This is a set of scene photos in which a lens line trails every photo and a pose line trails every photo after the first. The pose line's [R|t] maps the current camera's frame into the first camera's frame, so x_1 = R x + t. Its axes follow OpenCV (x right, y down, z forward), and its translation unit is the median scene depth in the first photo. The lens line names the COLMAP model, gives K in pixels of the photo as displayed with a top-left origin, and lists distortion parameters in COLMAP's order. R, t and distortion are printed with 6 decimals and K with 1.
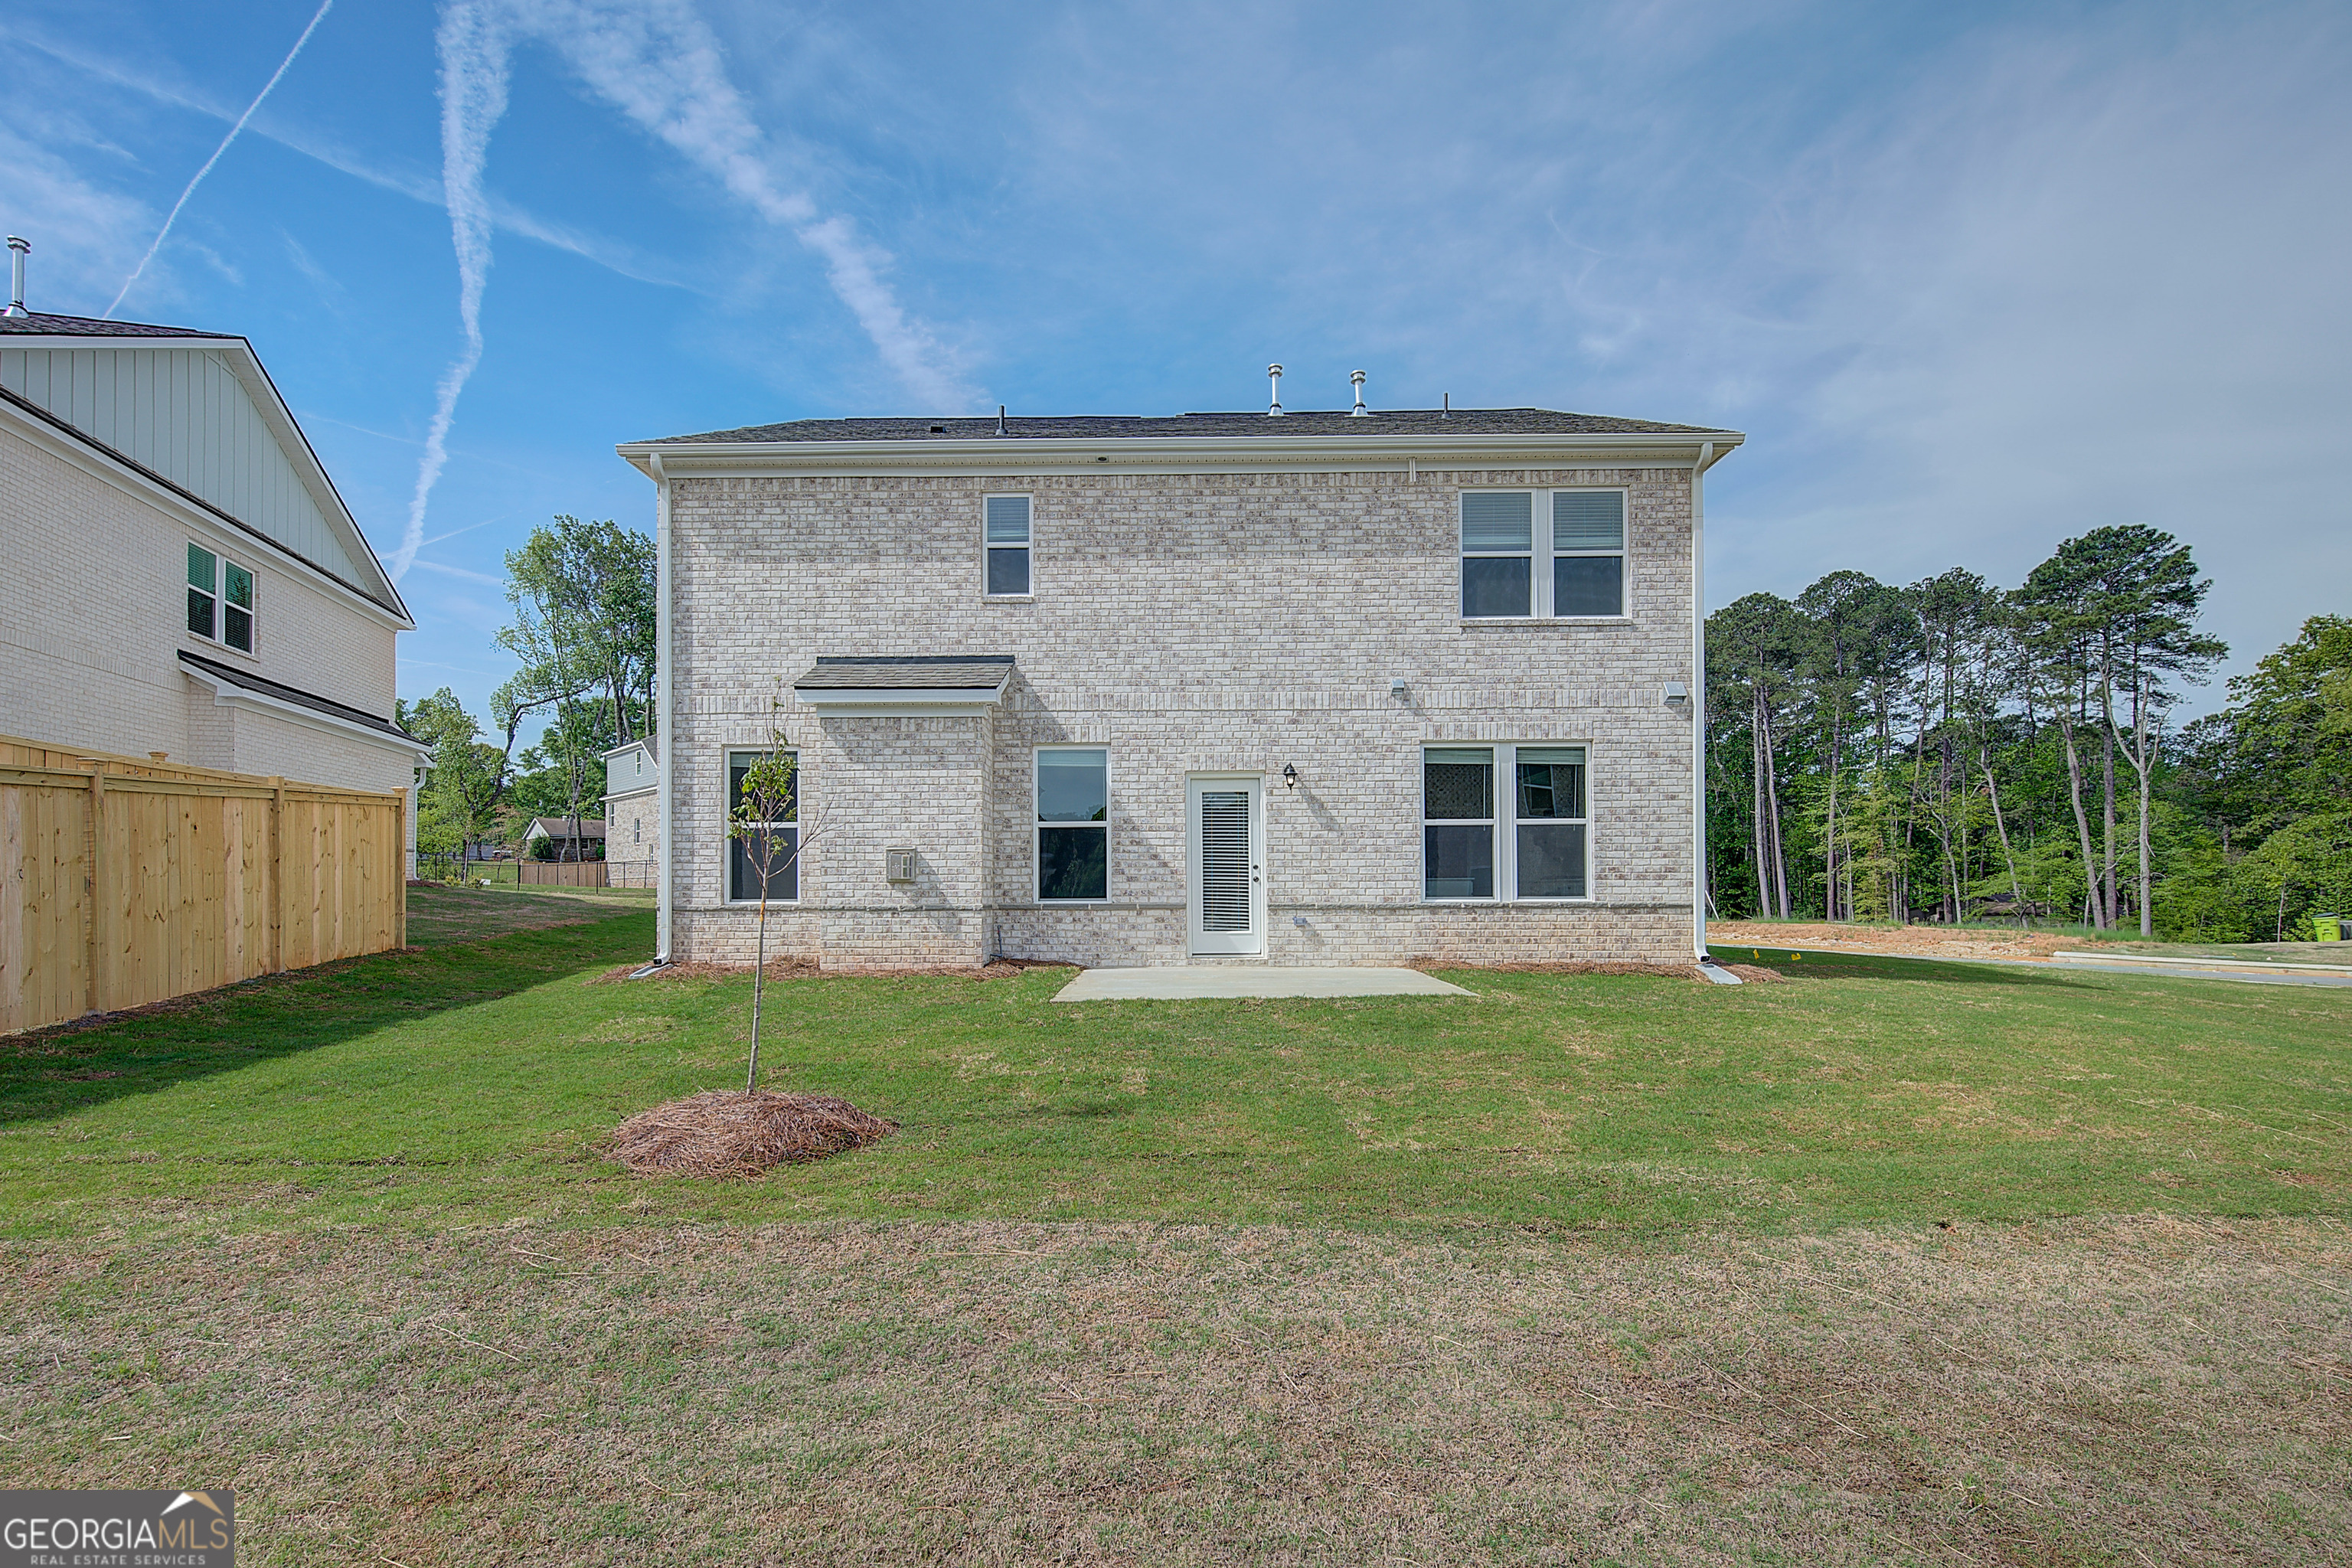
lens RADIAL K [[943.5, 0, 1180.2], [0, 943.5, 775.4], [0, 0, 1]] dist [0.010718, -0.004253]
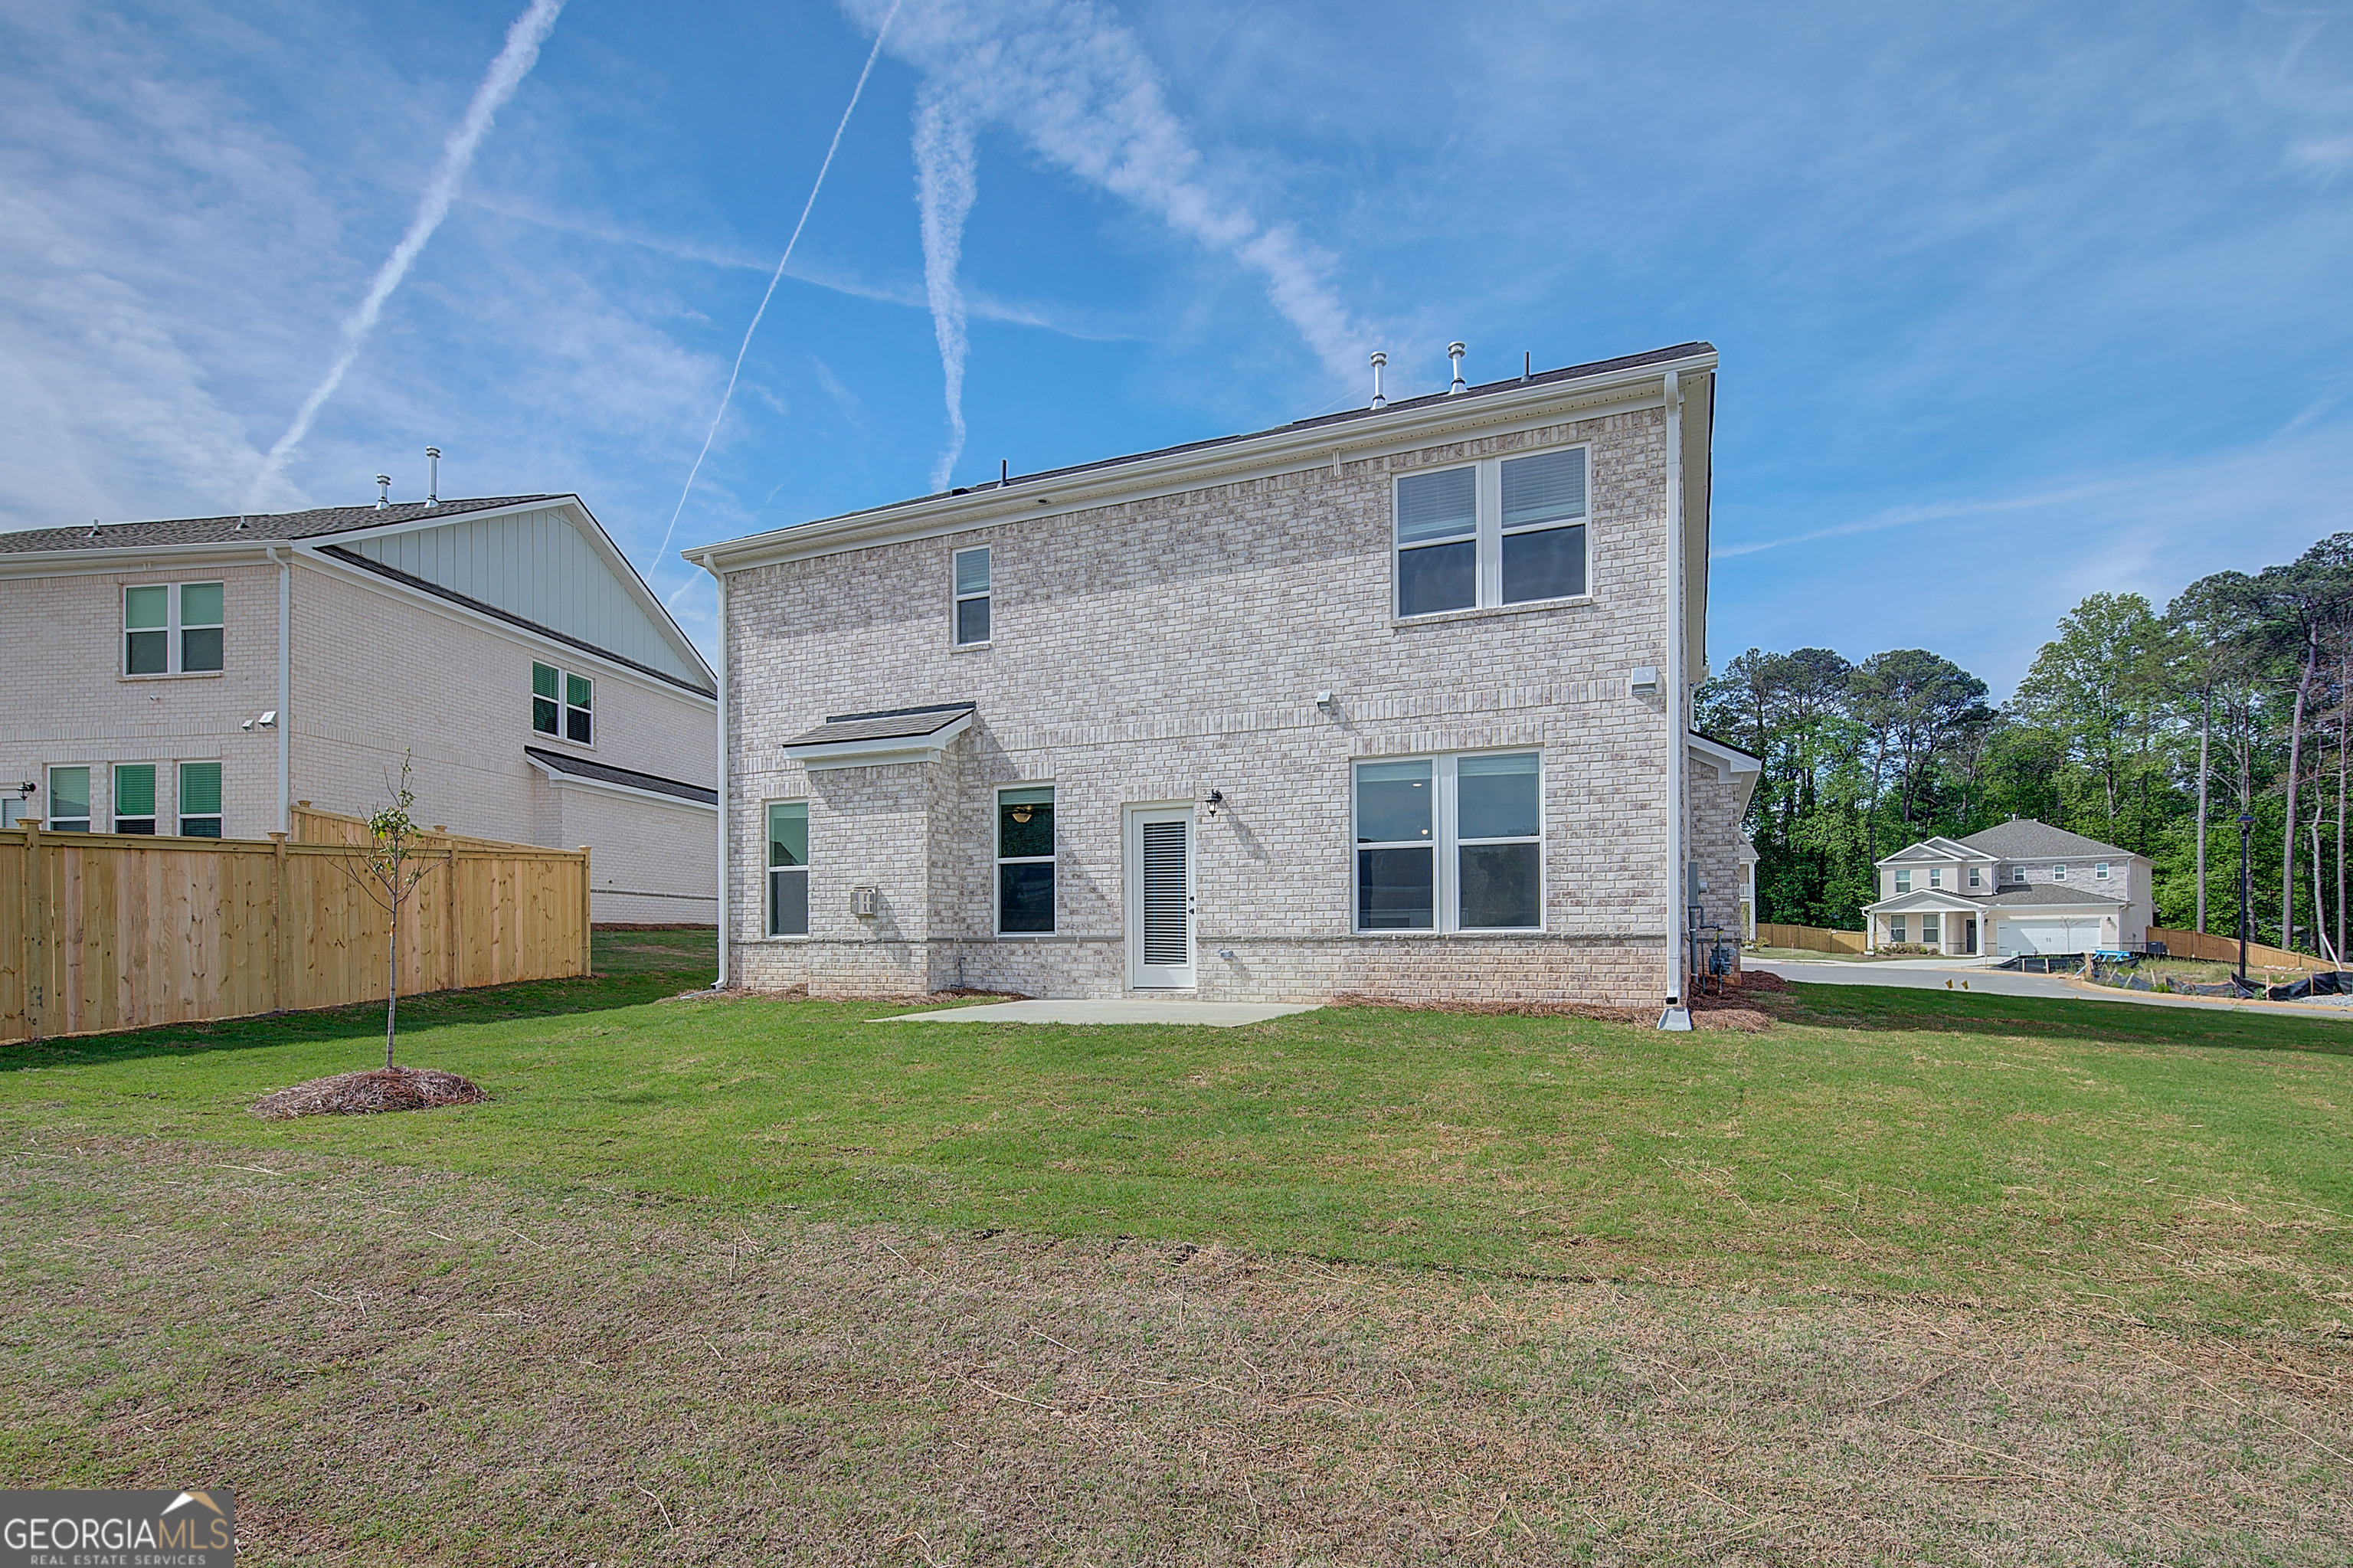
lens RADIAL K [[1028.7, 0, 1242.9], [0, 1028.7, 816.8], [0, 0, 1]] dist [0.009682, -0.000437]
pose [[0.936820, -0.043332, -0.347118, 0.496750], [0.044185, 0.999008, -0.005462, 0.021330], [0.347010, -0.010220, 0.937806, 0.029095]]
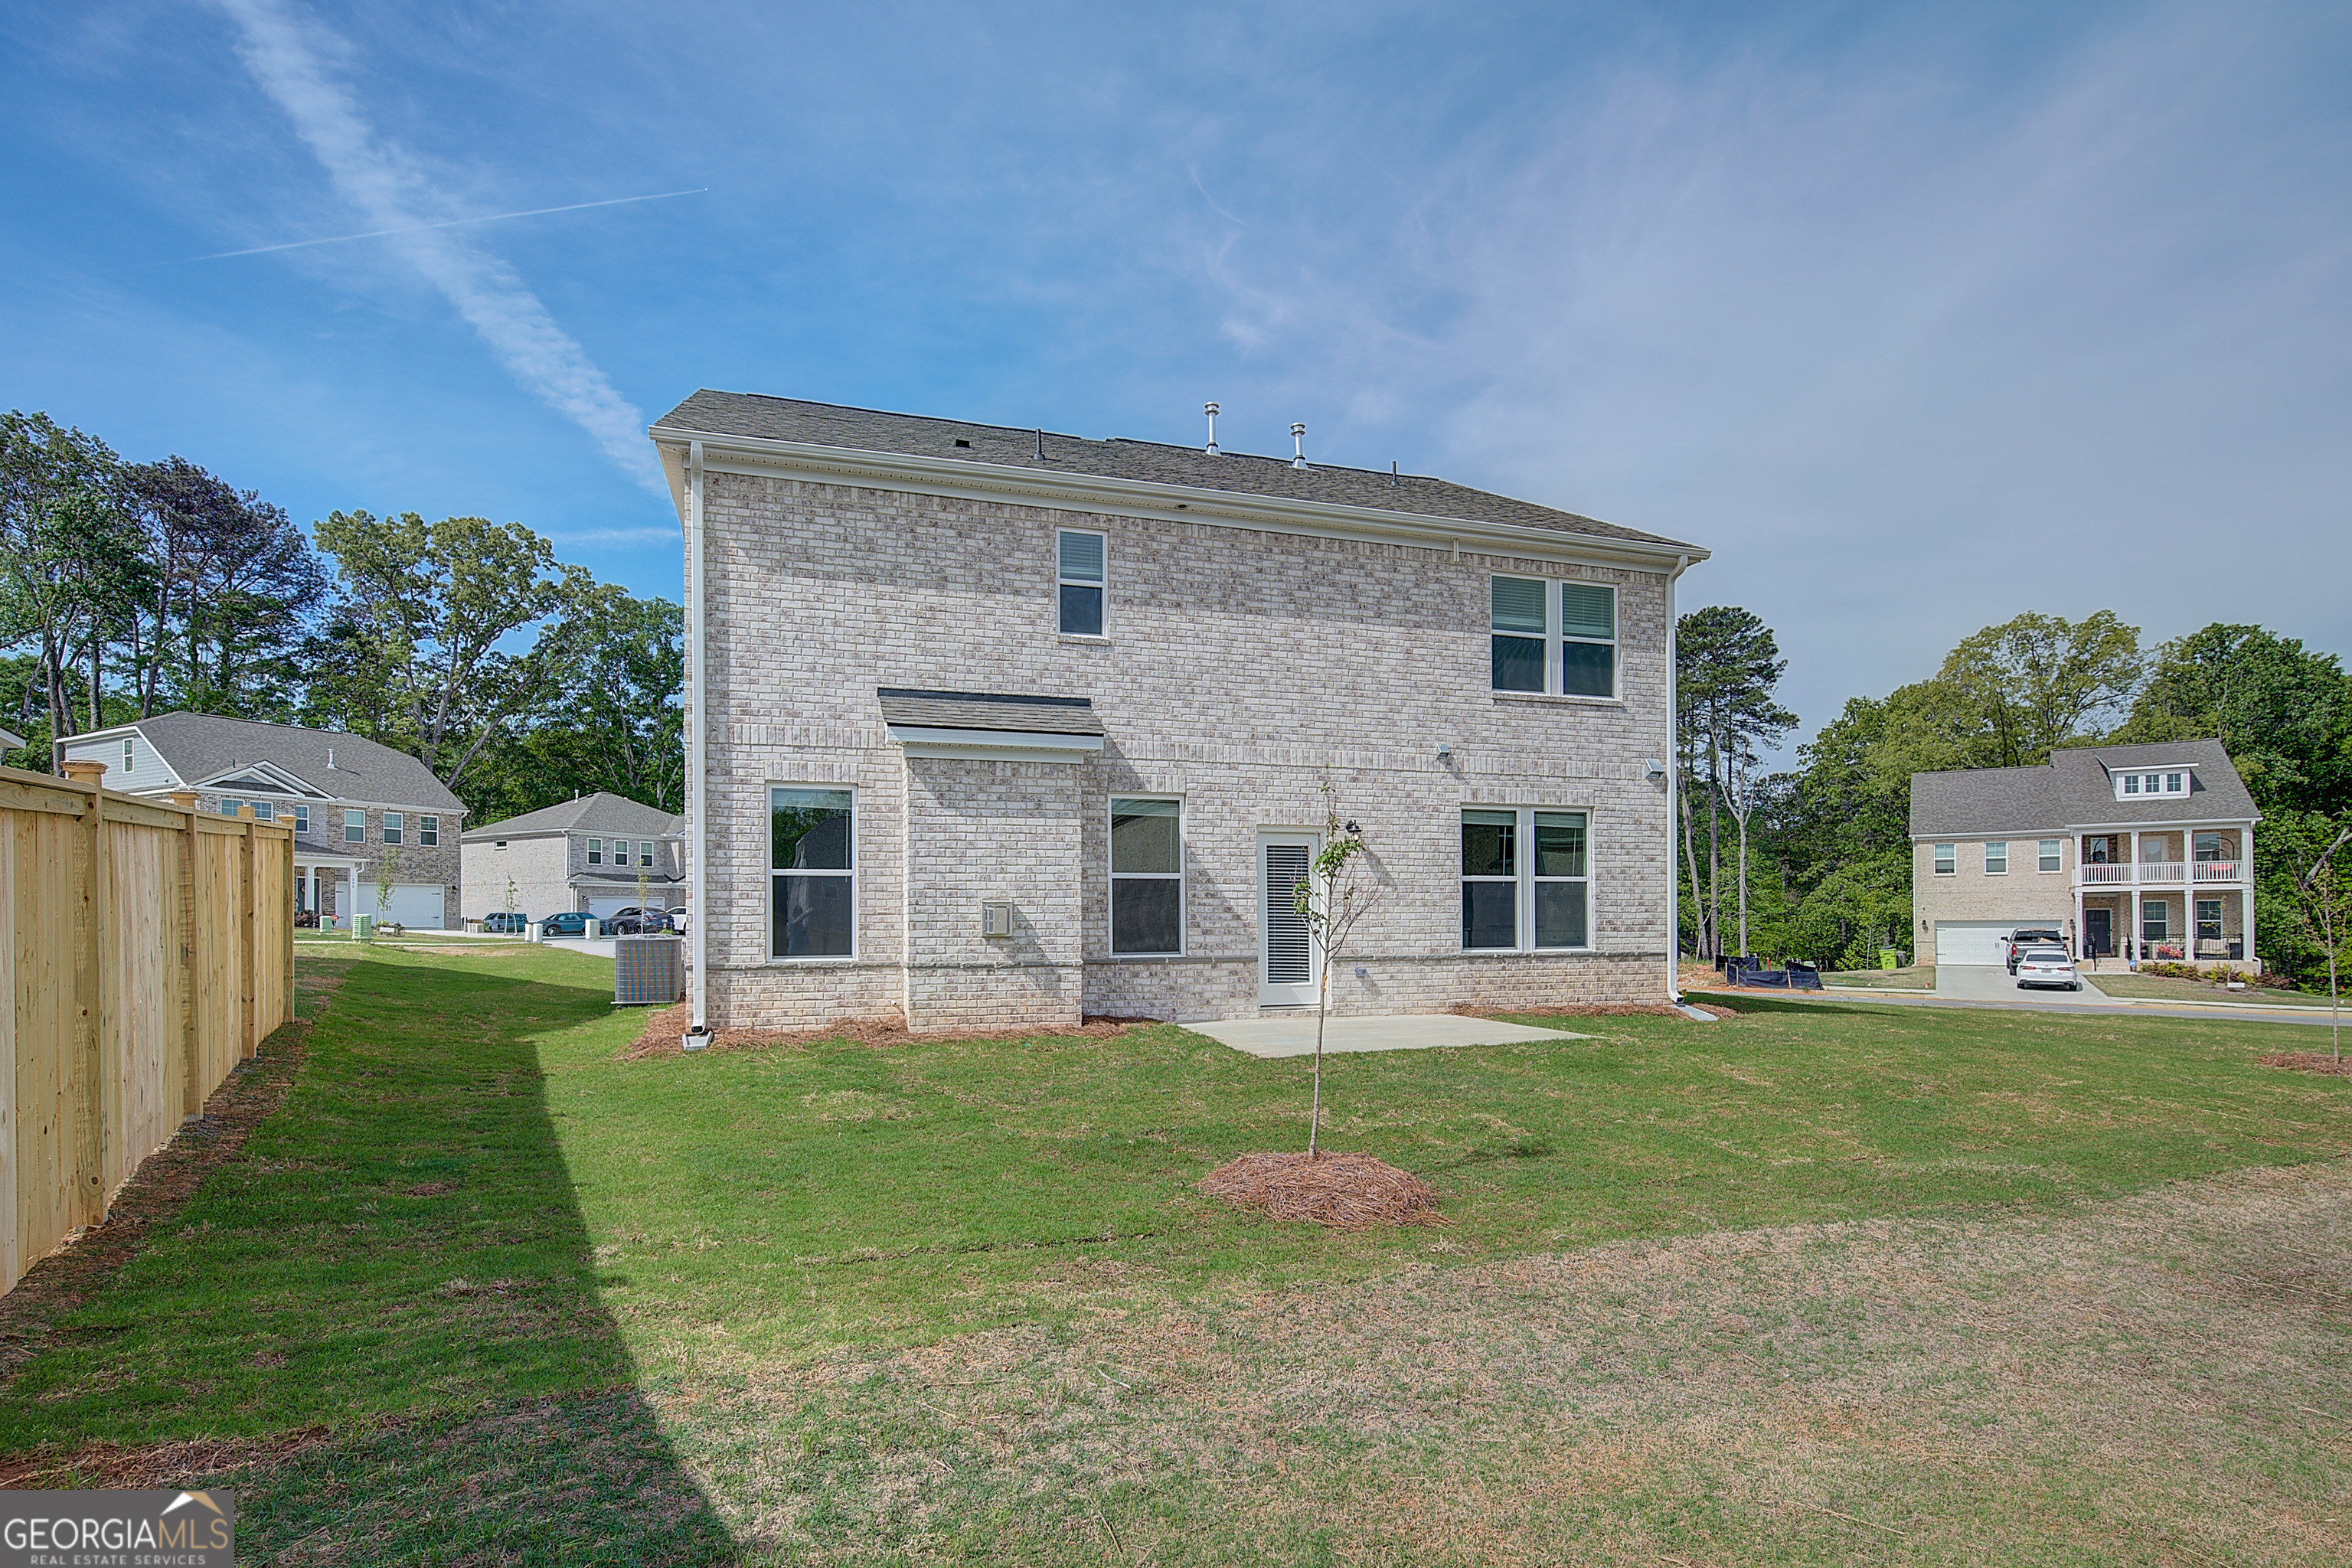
lens RADIAL K [[1040.0, 0, 1157.8], [0, 1040.0, 789.0], [0, 0, 1]] dist [-0.000690, 0.000450]
pose [[0.956083, 0.037124, 0.290737, -0.417179], [-0.034294, 0.999302, -0.014825, -0.022456], [-0.291084, 0.004203, 0.956688, -0.033459]]
